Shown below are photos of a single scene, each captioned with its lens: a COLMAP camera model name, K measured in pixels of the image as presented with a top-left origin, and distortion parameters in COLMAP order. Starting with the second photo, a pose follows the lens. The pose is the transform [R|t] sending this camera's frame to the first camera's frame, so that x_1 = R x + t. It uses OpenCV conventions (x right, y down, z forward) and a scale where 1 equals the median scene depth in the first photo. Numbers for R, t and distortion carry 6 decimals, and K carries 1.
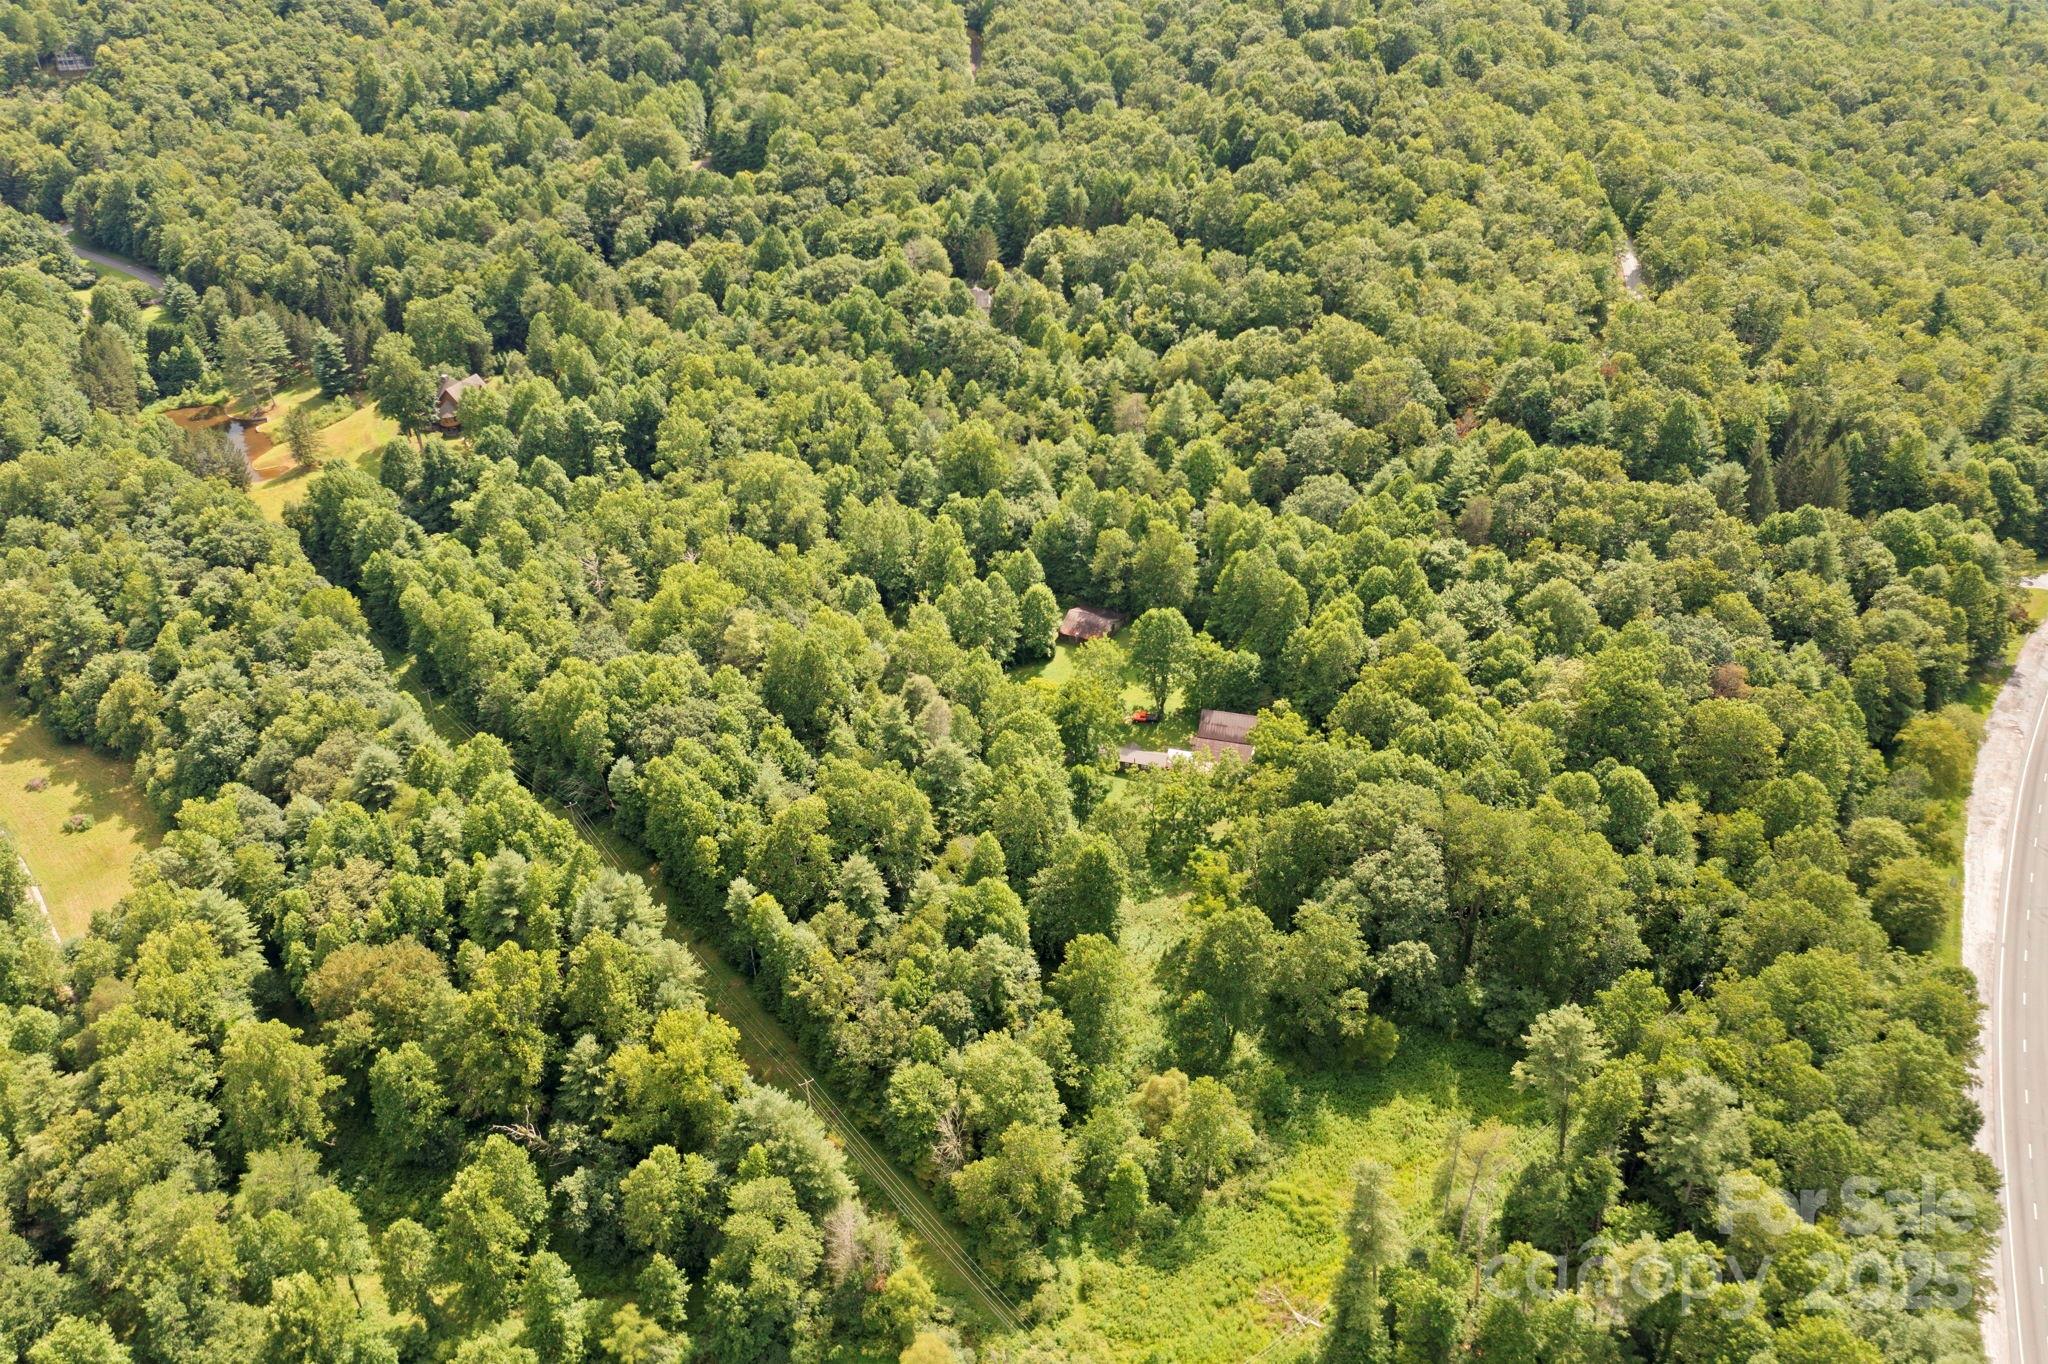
lens RADIAL K [[1608.1, 0, 1021.0], [0, 1608.1, 658.7], [0, 0, 1]] dist [-0.019779, 0.005202]
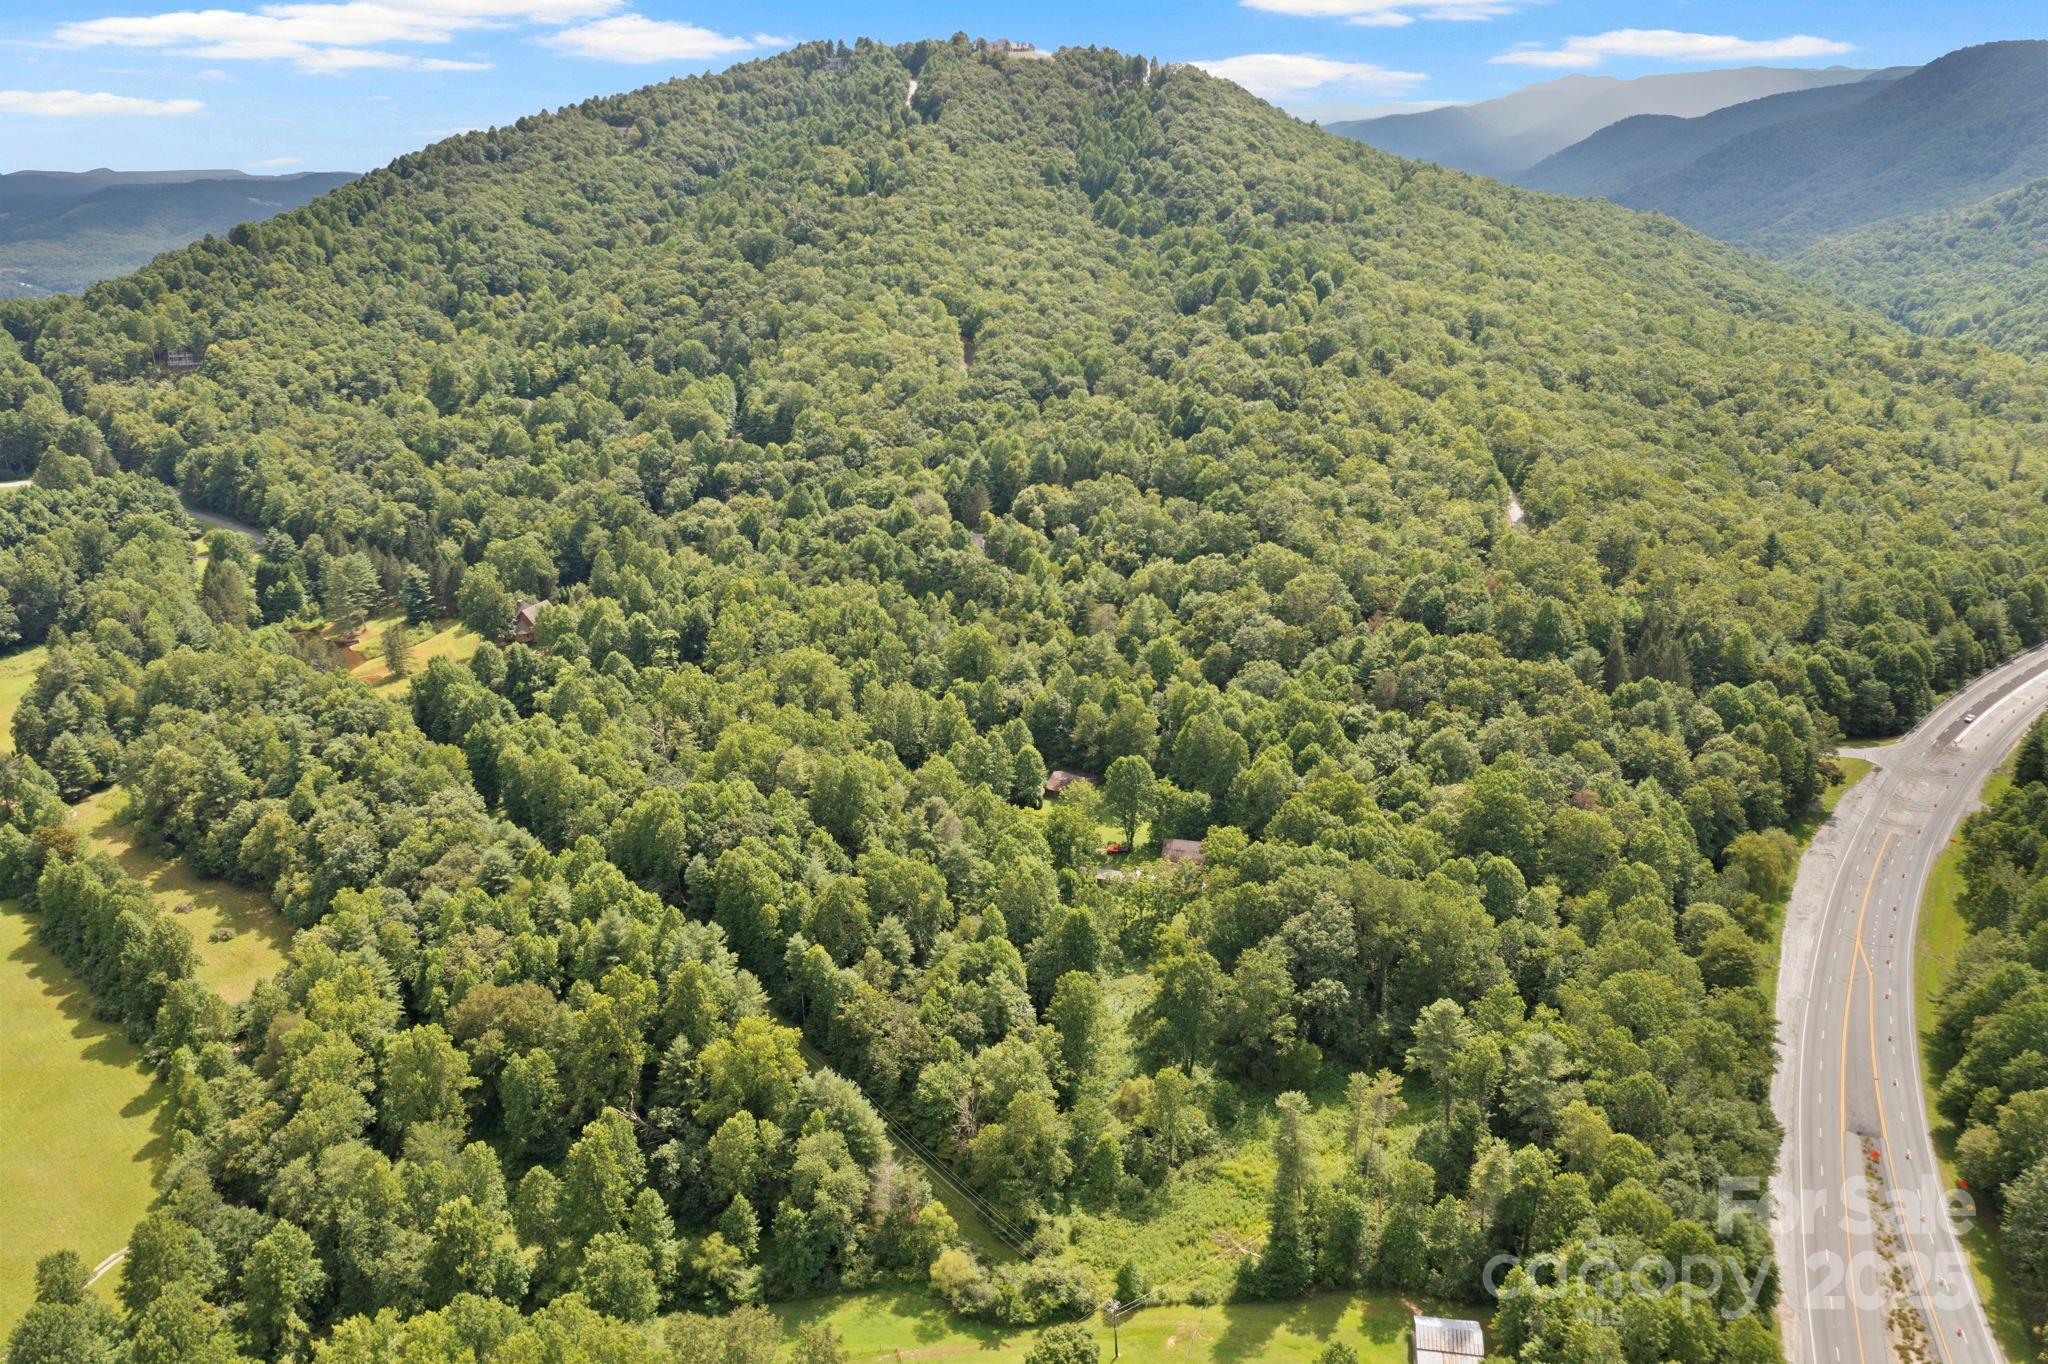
lens RADIAL K [[1608.1, 0, 1021.0], [0, 1608.1, 658.7], [0, 0, 1]] dist [-0.019779, 0.005202]
pose [[0.999851, 0.003059, 0.016985, -0.013637], [0.000280, 0.981166, -0.193167, 0.106506], [-0.017256, 0.193143, 0.981019, -0.176105]]
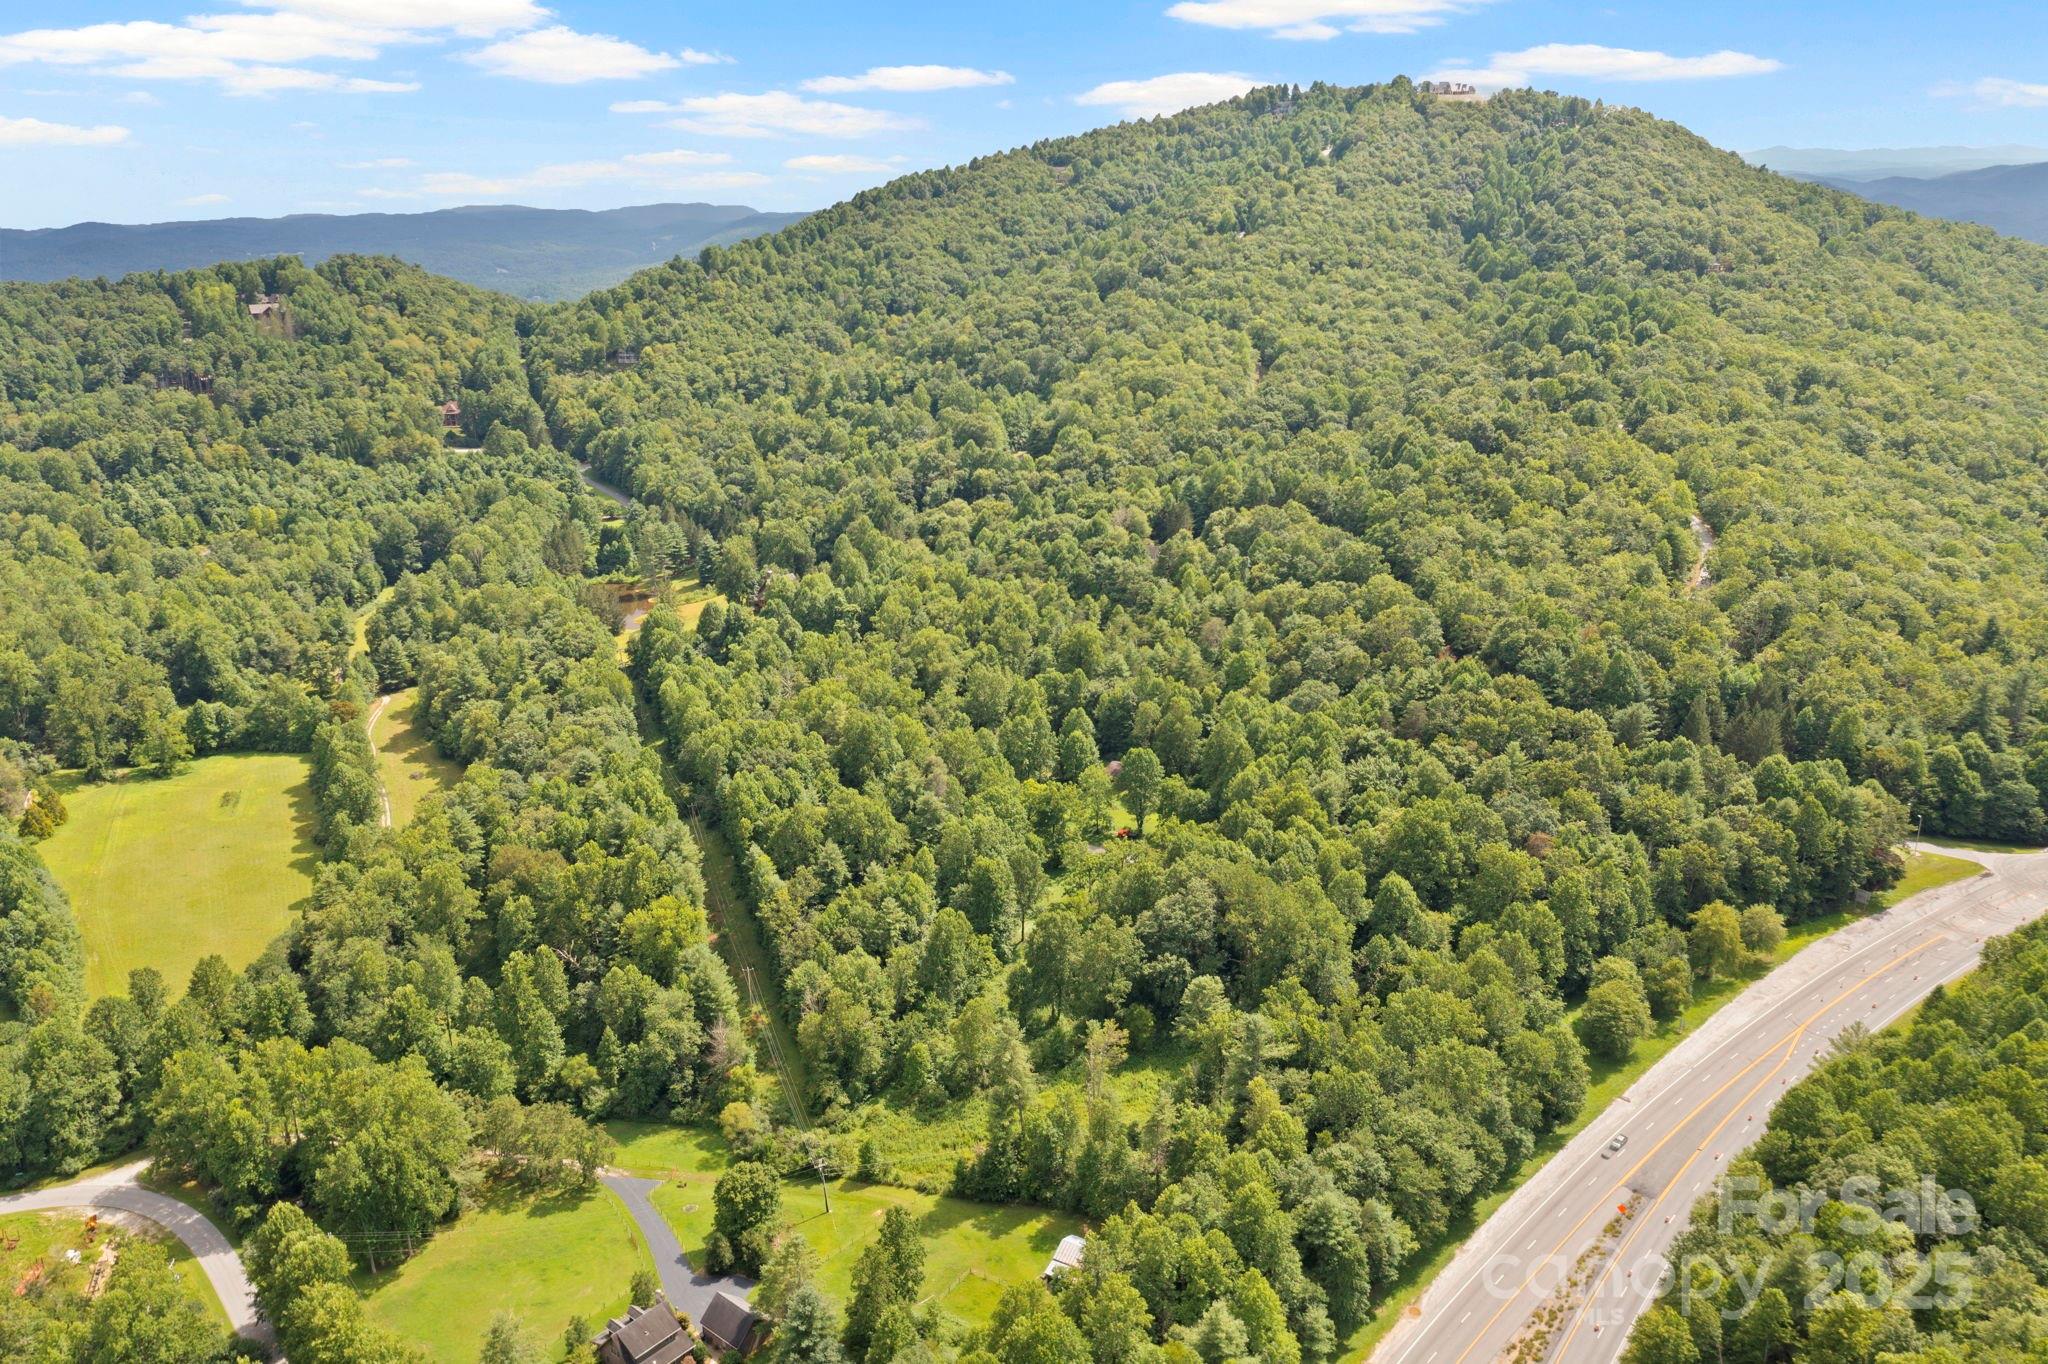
lens RADIAL K [[1608.1, 0, 1021.0], [0, 1608.1, 658.7], [0, 0, 1]] dist [-0.019779, 0.005202]
pose [[0.942945, 0.109339, -0.314483, 0.322366], [-0.174003, 0.967119, -0.185483, 0.128729], [0.283862, 0.229621, 0.930965, -0.228088]]
